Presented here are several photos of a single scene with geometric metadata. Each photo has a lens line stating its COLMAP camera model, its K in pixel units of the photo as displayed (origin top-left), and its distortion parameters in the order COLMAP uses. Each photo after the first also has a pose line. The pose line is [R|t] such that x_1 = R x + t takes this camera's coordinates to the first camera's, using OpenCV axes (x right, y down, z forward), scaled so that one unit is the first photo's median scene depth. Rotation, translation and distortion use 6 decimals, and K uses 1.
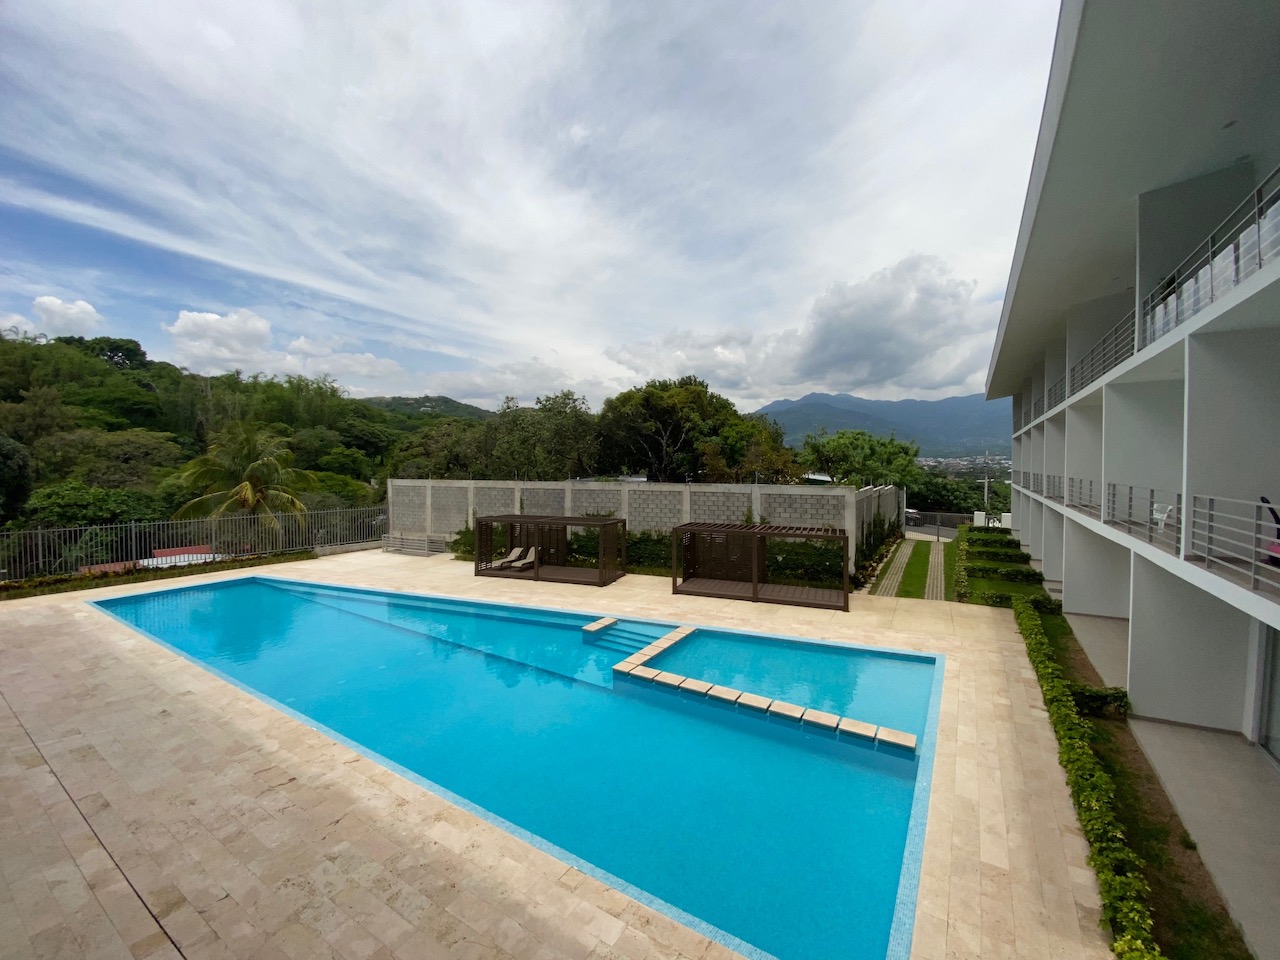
lens RADIAL K [[521.8, 0, 638.4], [0, 521.8, 474.5], [0, 0, 1]] dist [-0.009698, -0.000598]
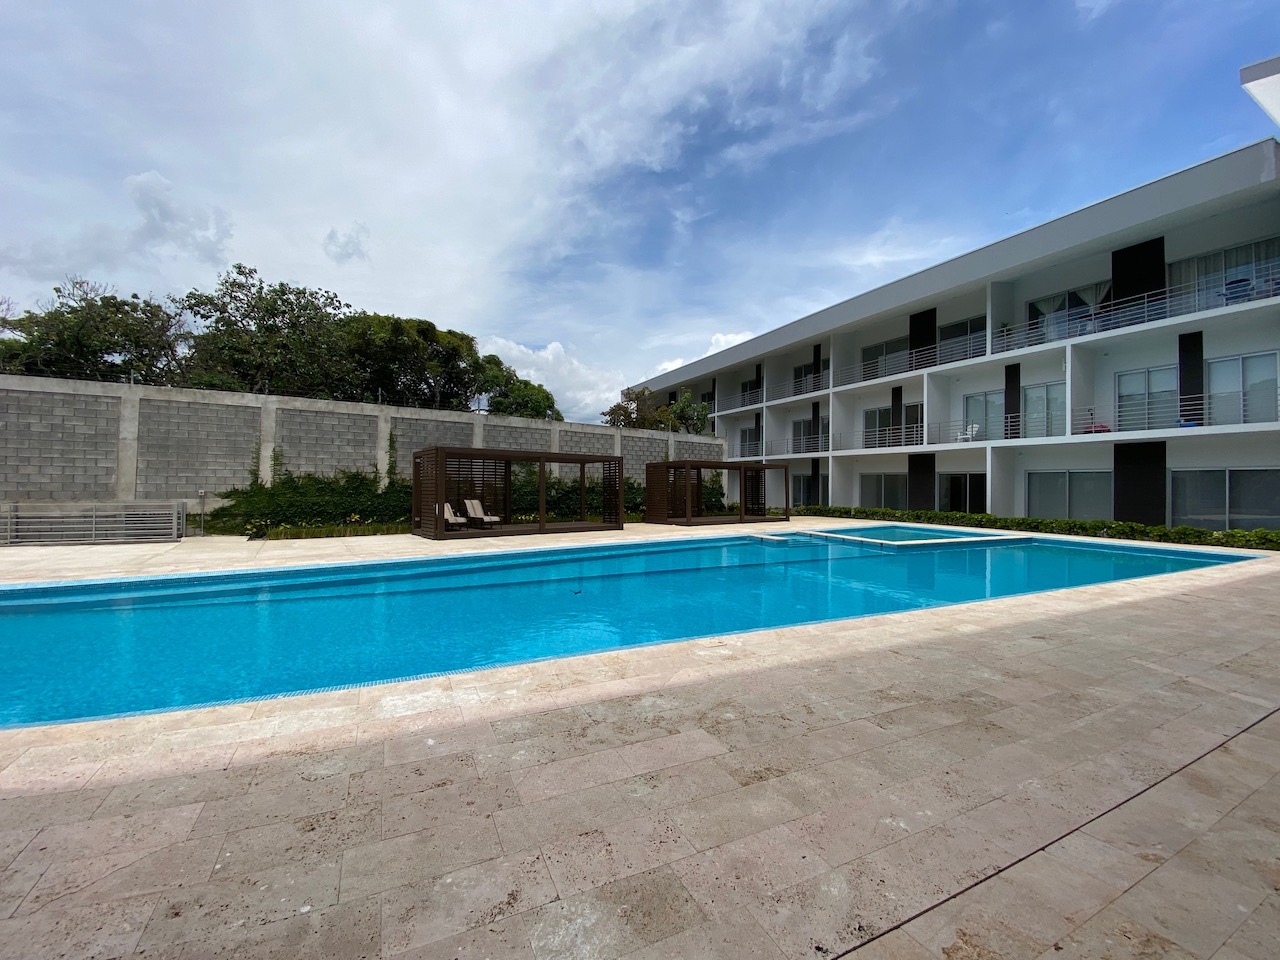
lens RADIAL K [[521.8, 0, 639.2], [0, 521.8, 485.7], [0, 0, 1]] dist [-0.009698, -0.000598]
pose [[0.519191, 0.008363, 0.854617, -0.596933], [0.007139, 0.999875, -0.014122, 0.118266], [-0.854629, 0.013433, 0.519066, 0.407177]]
